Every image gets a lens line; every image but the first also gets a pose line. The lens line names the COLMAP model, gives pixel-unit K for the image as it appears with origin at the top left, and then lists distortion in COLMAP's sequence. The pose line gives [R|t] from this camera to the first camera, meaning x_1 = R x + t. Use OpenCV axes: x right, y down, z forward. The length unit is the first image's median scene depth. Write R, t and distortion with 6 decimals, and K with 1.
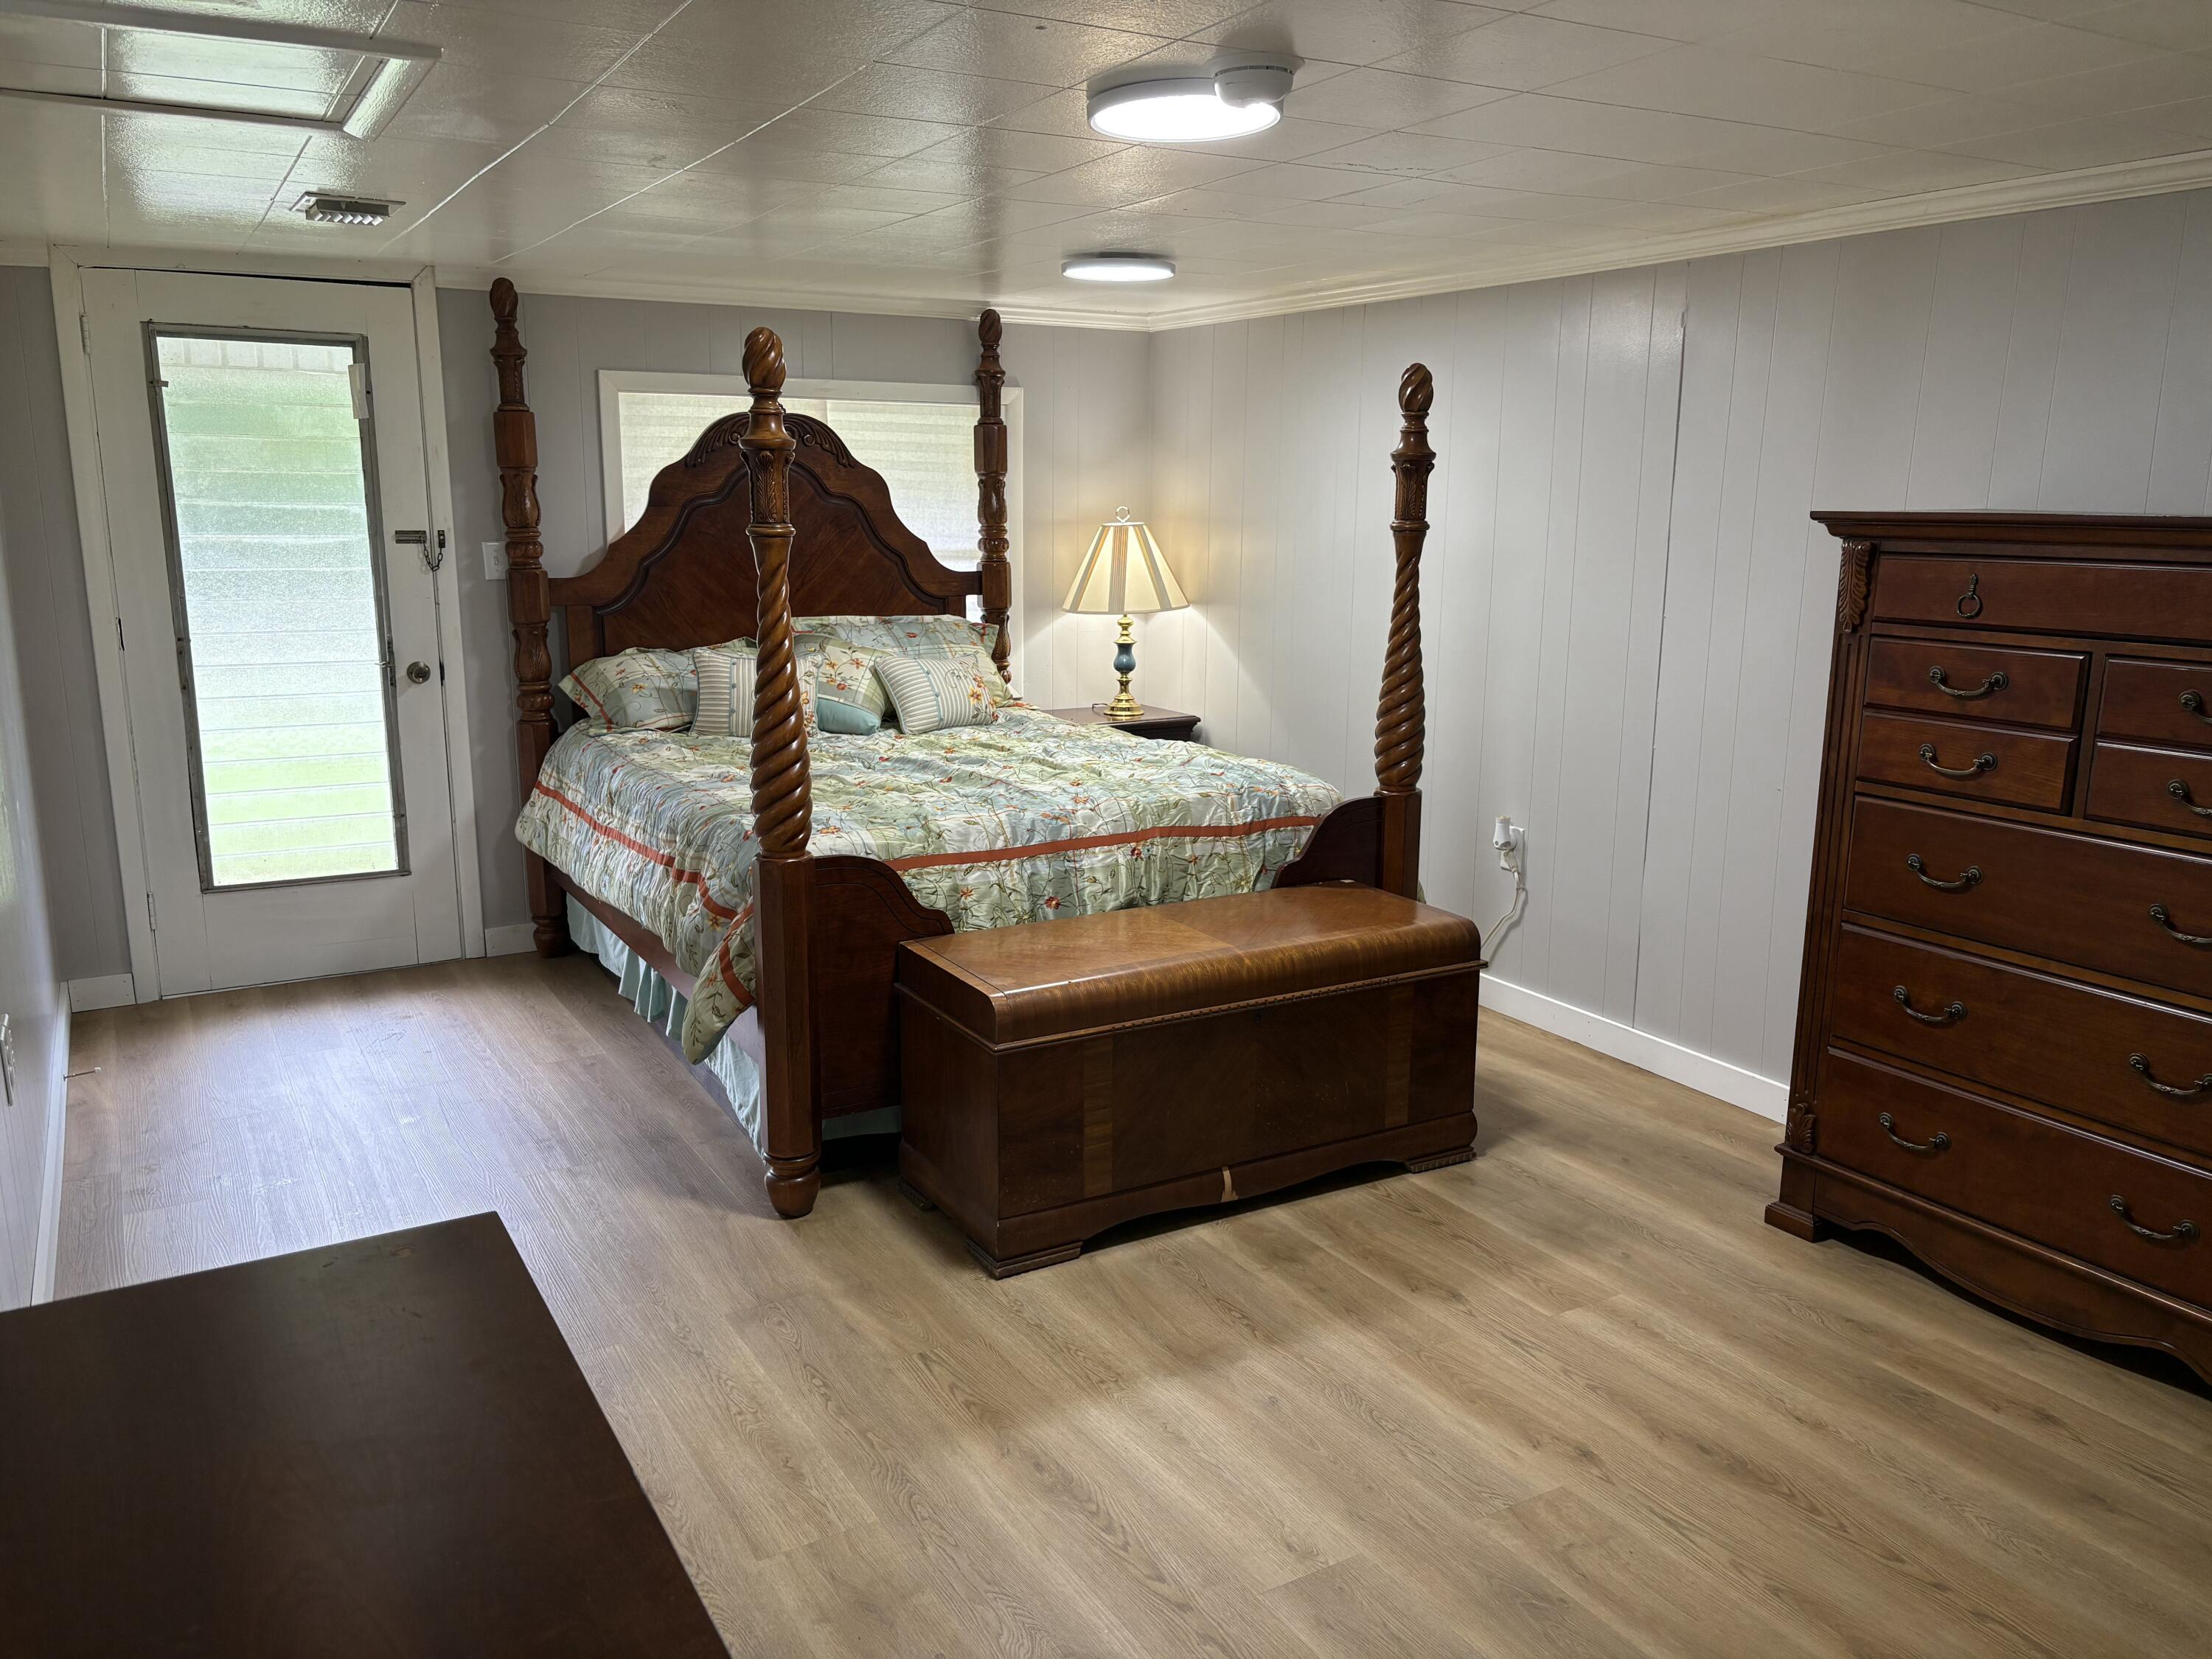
lens RADIAL K [[1670.2, 0, 1105.7], [0, 1670.2, 829.3], [0, 0, 1]] dist [-0.000983, 0.000910]
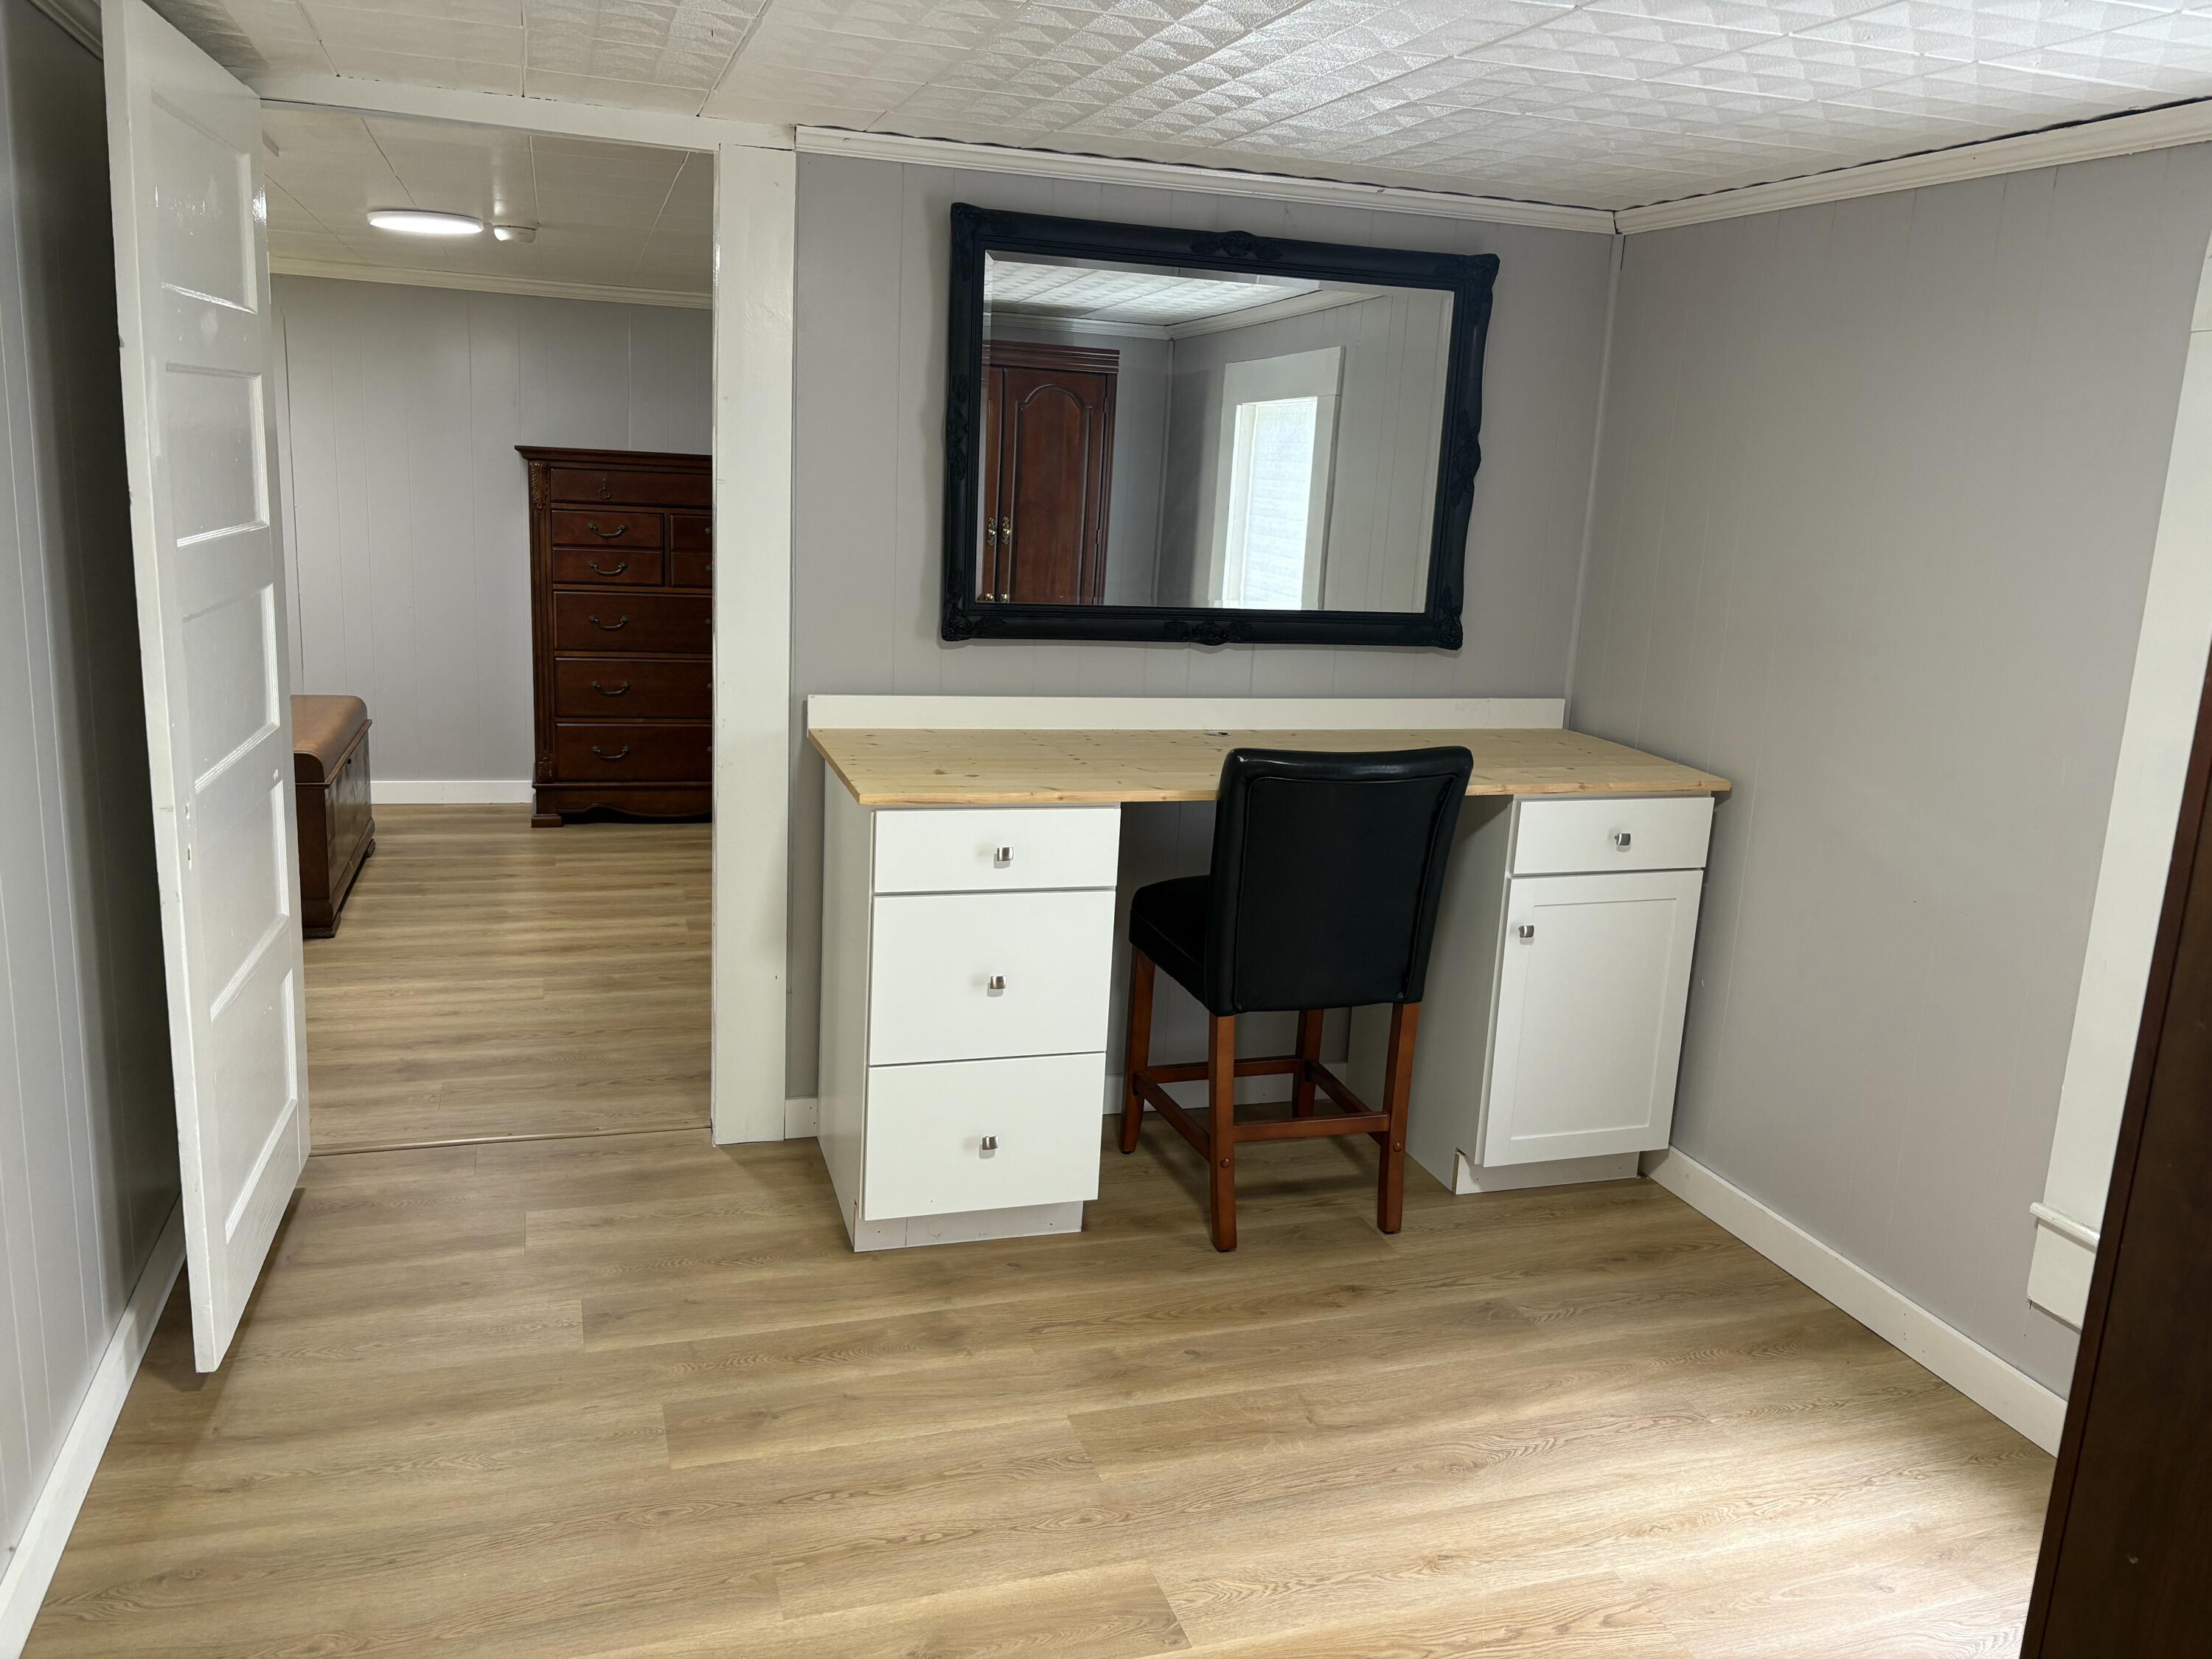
lens RADIAL K [[1670.2, 0, 1104.9], [0, 1670.2, 828.5], [0, 0, 1]] dist [-0.000983, 0.000910]
pose [[0.215866, -0.201385, 0.955430, -1.378741], [0.150723, 0.973644, 0.171171, 0.013201], [-0.964720, 0.107055, 0.240531, -0.076850]]
